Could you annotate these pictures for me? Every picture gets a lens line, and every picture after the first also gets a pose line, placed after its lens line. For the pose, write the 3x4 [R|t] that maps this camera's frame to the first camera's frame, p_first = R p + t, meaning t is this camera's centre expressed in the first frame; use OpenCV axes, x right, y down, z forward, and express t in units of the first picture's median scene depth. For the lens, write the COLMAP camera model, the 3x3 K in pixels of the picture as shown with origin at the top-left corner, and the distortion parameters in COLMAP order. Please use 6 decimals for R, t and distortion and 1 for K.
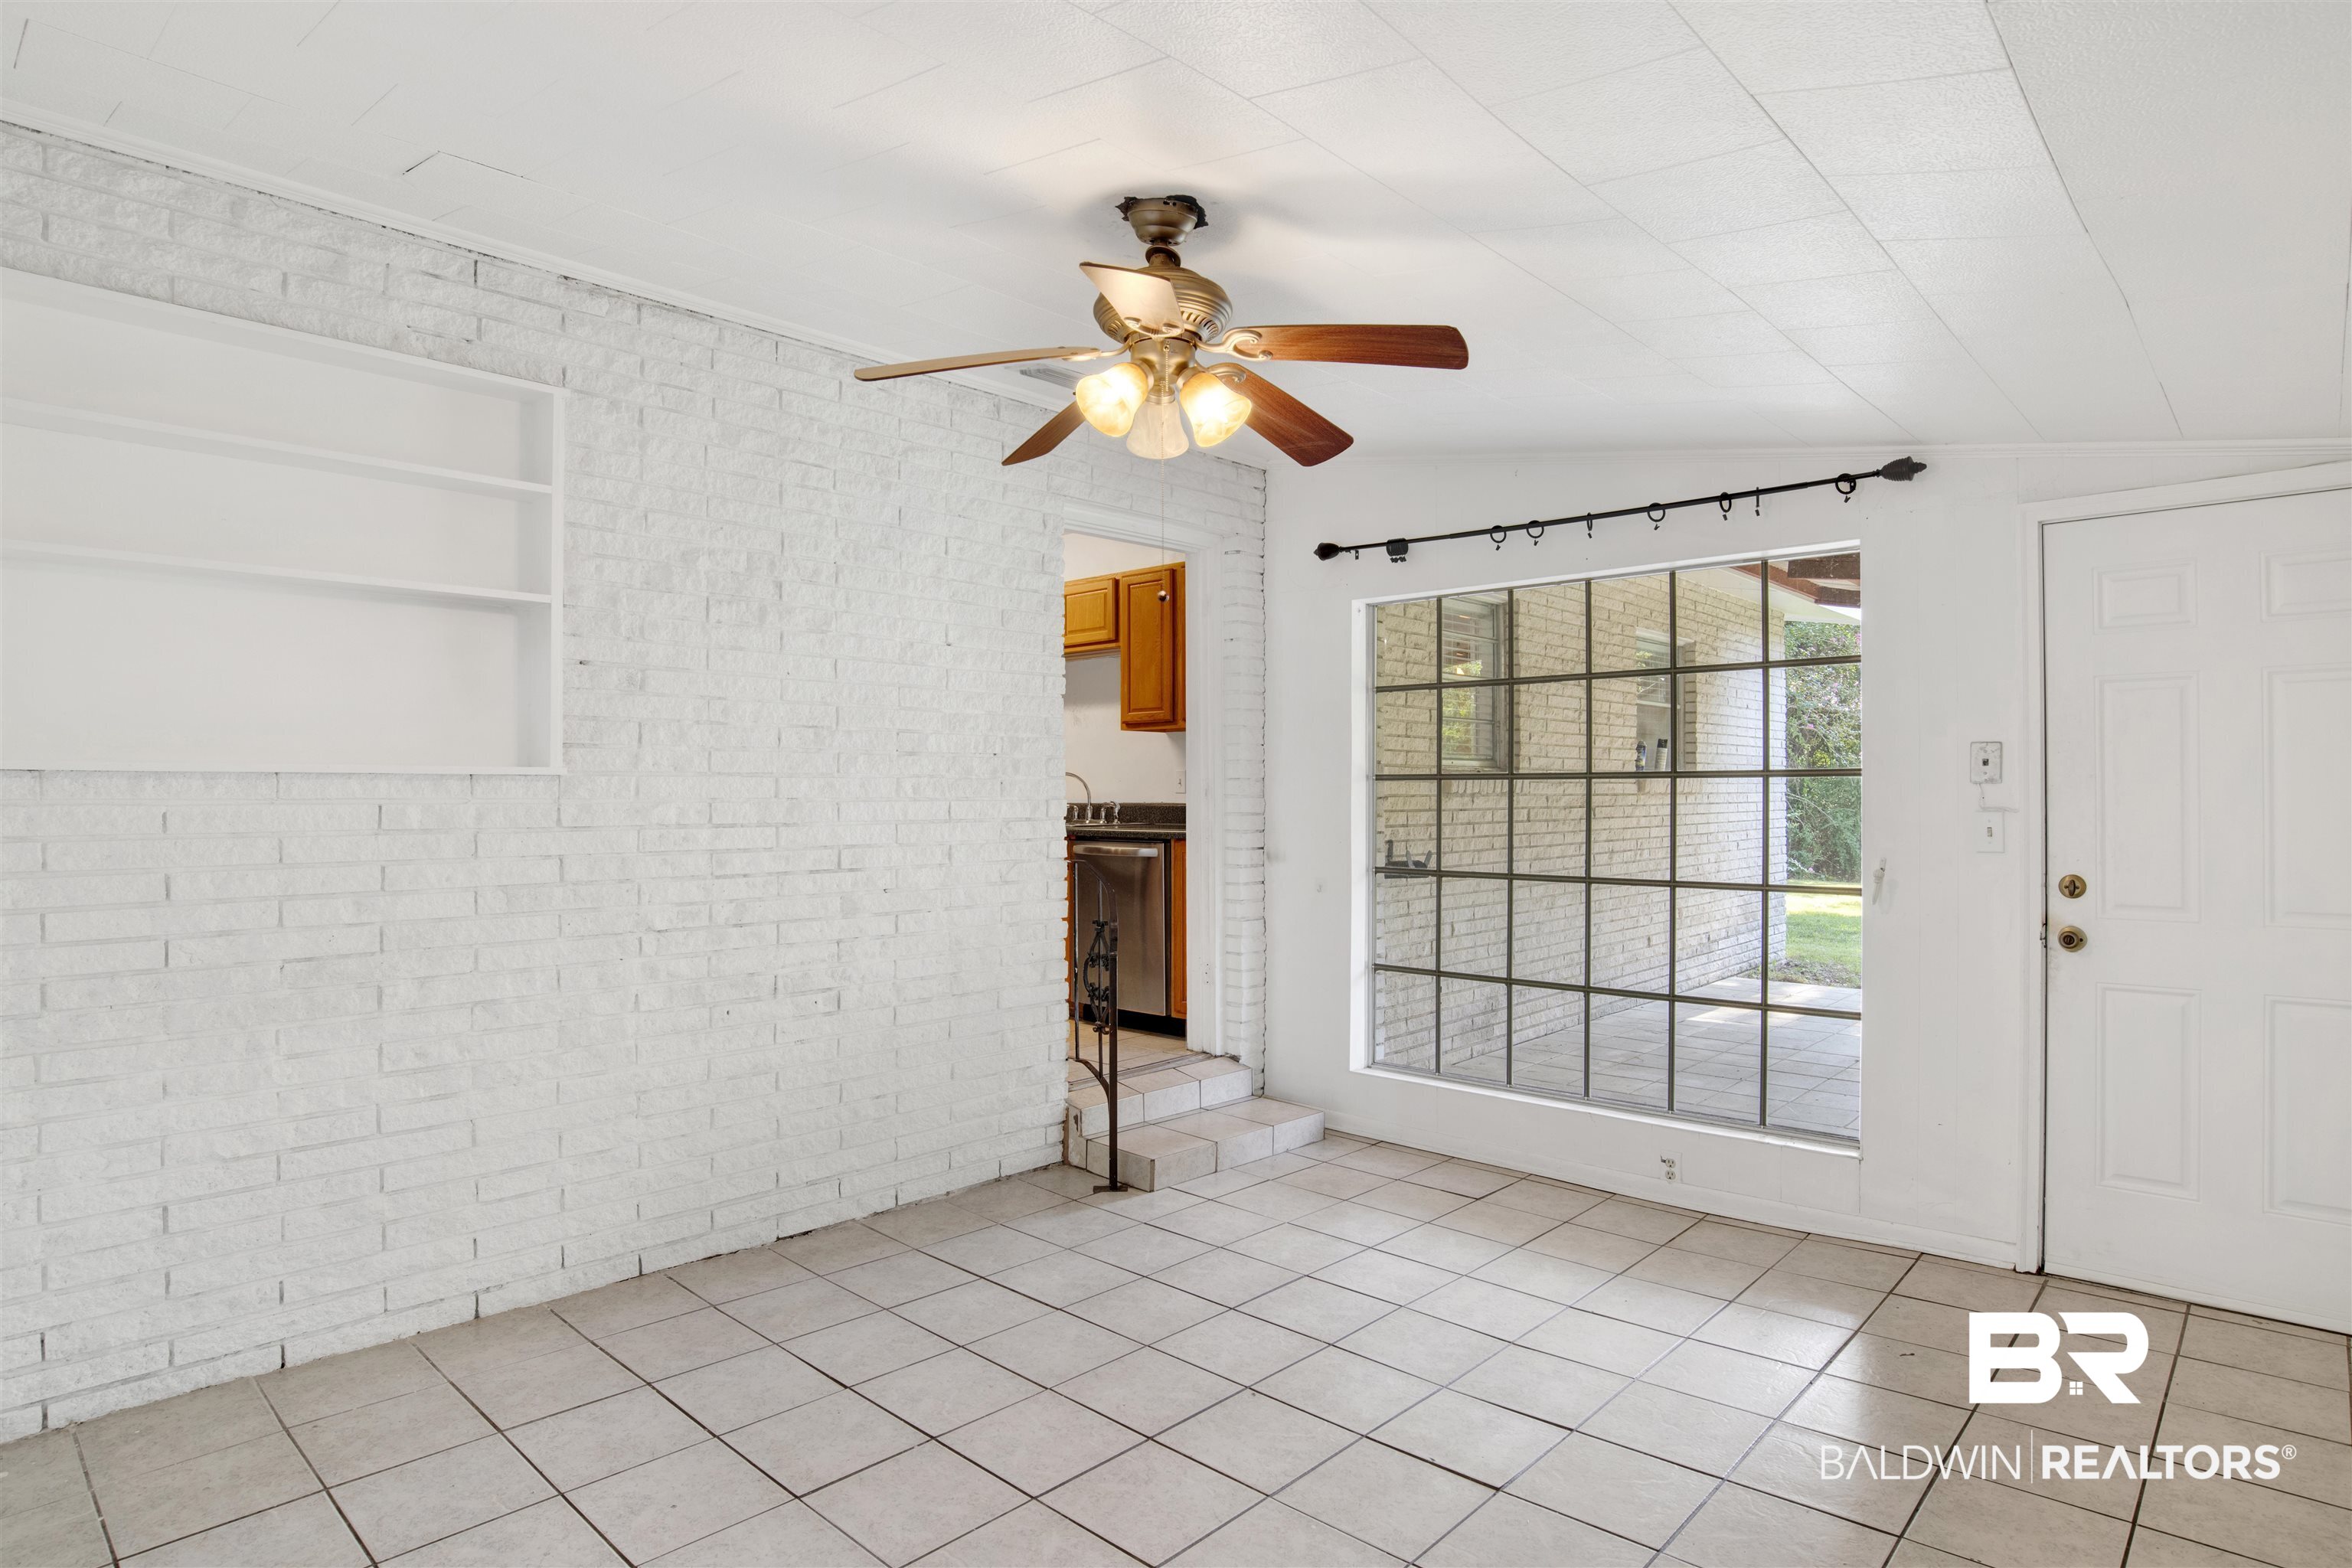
lens RADIAL K [[1250.8, 0, 1177.6], [0, 1250.8, 782.6], [0, 0, 1]] dist [-0.049961, 0.005847]
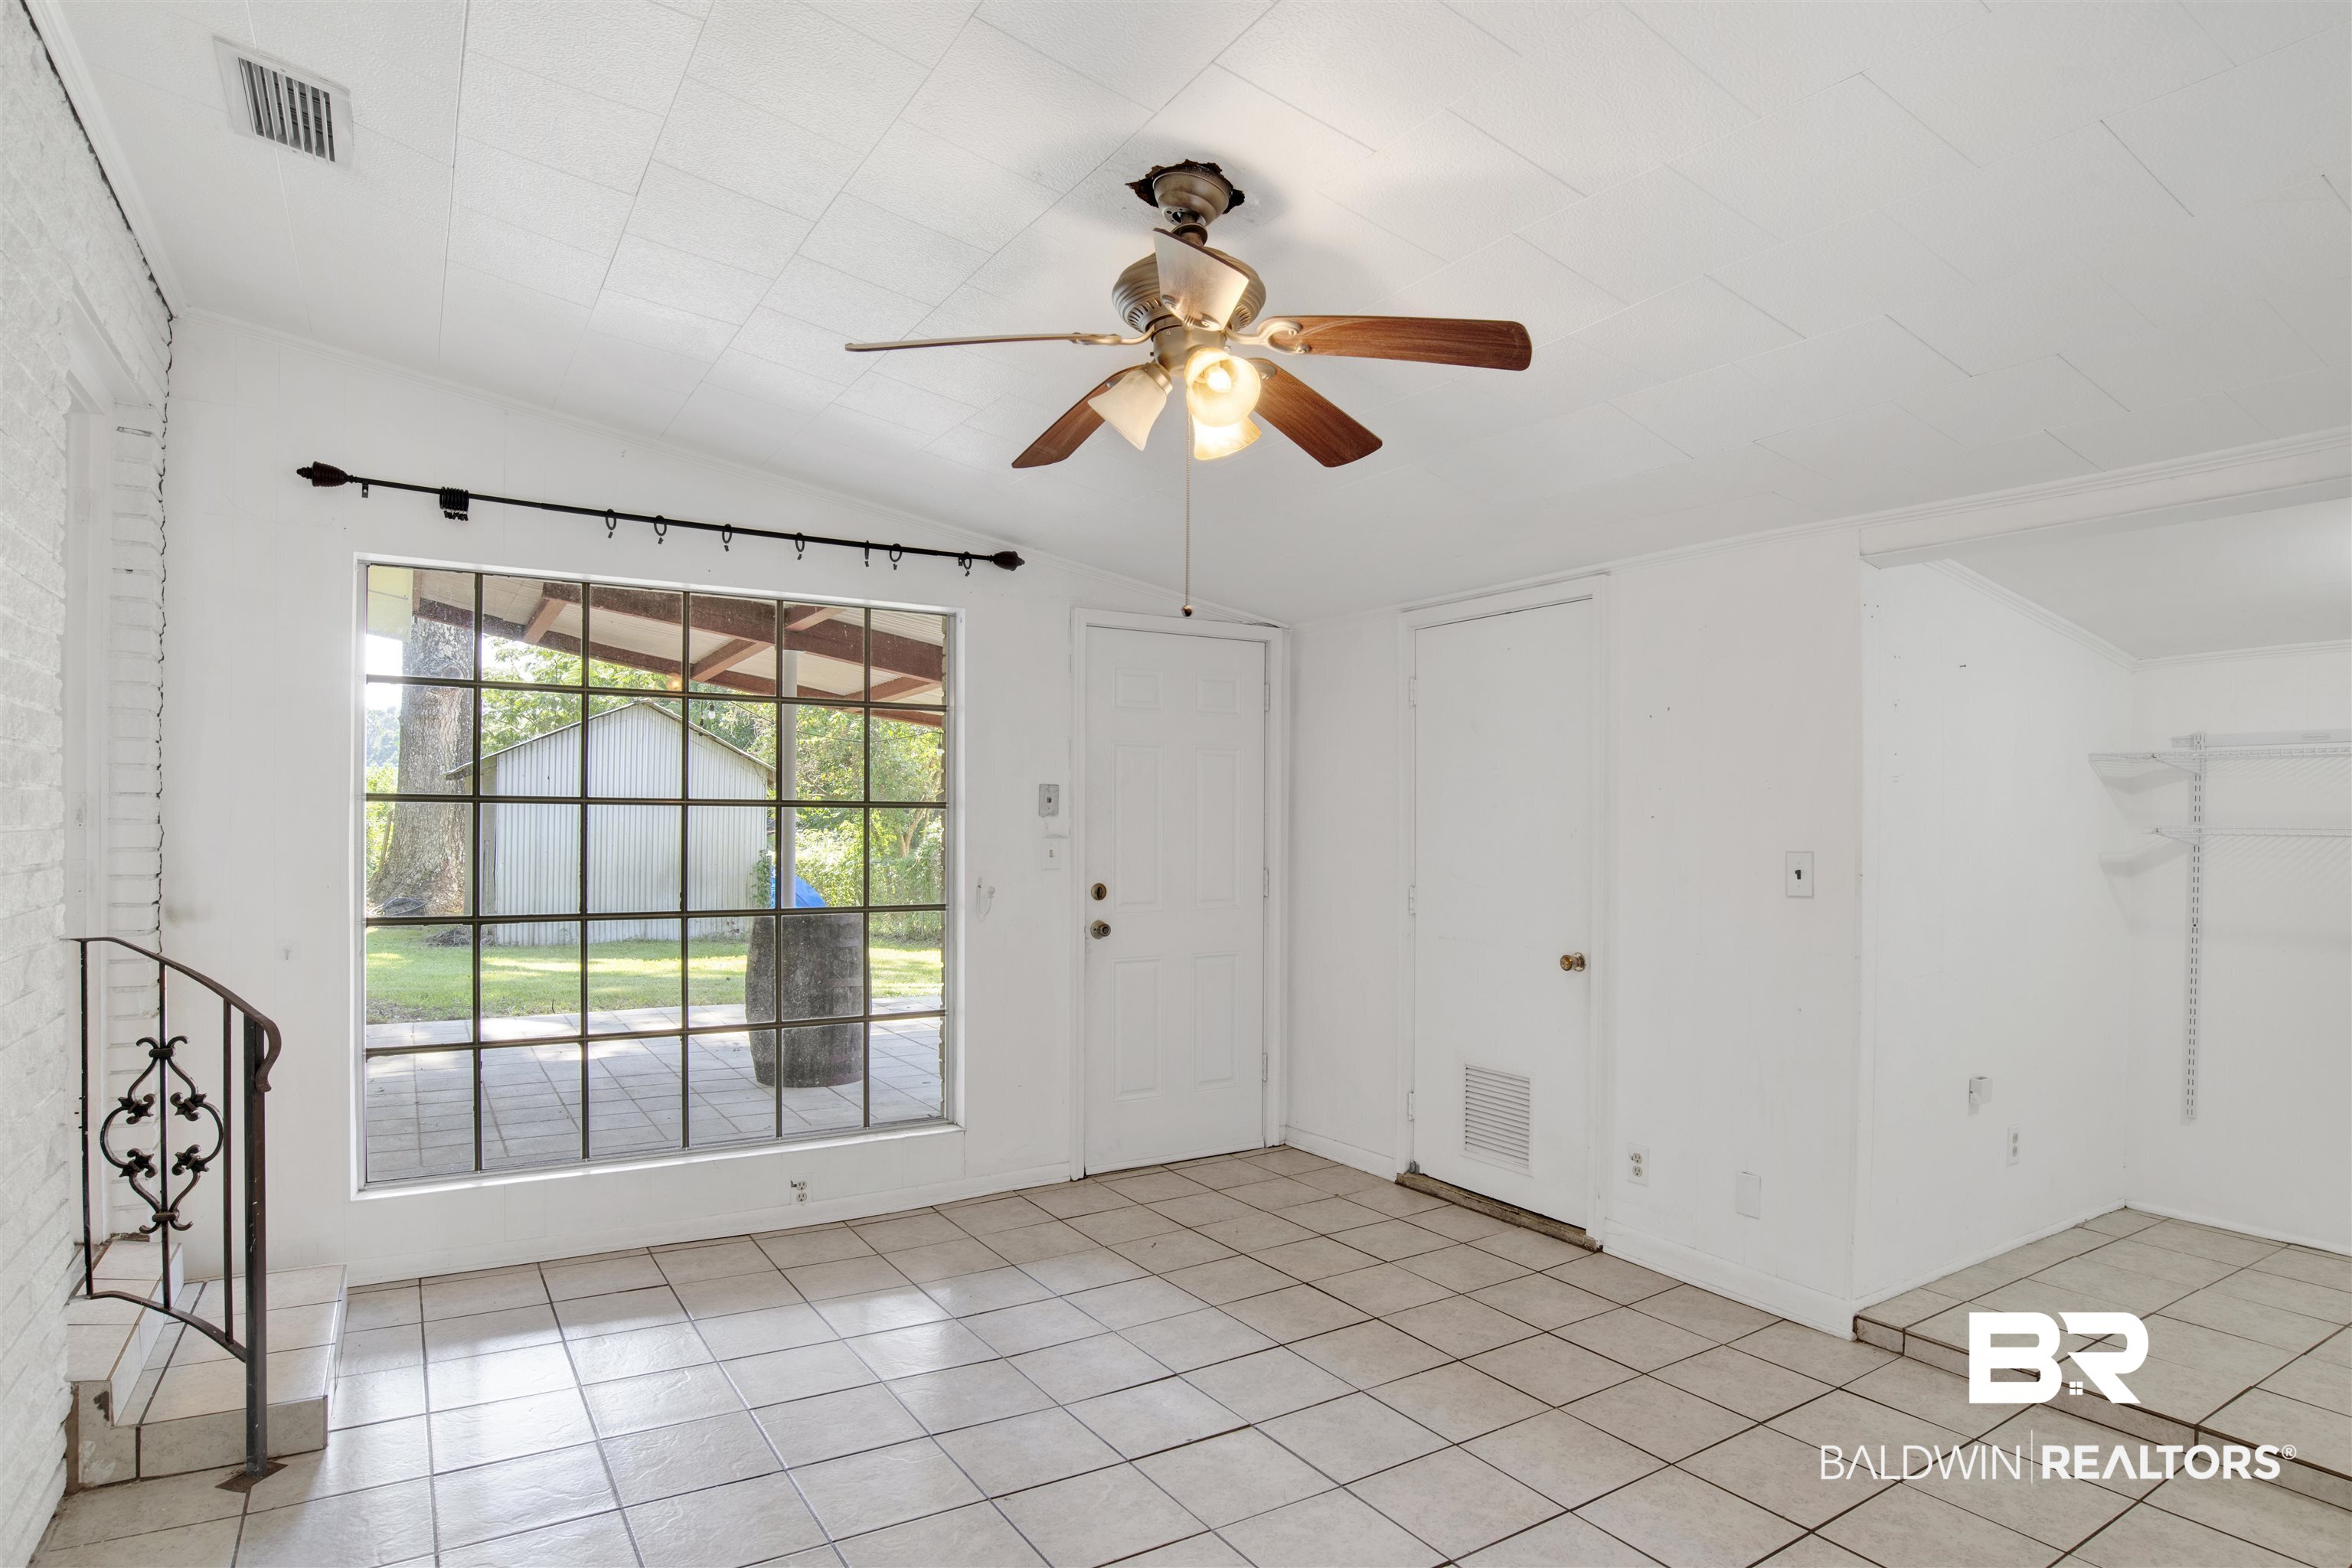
lens RADIAL K [[1250.8, 0, 1196.5], [0, 1250.8, 825.3], [0, 0, 1]] dist [-0.049961, 0.005847]
pose [[0.280291, -0.001859, 0.959913, -0.489266], [-0.016002, 0.999850, 0.006608, -0.000830], [-0.959782, -0.017213, 0.280219, 0.406088]]
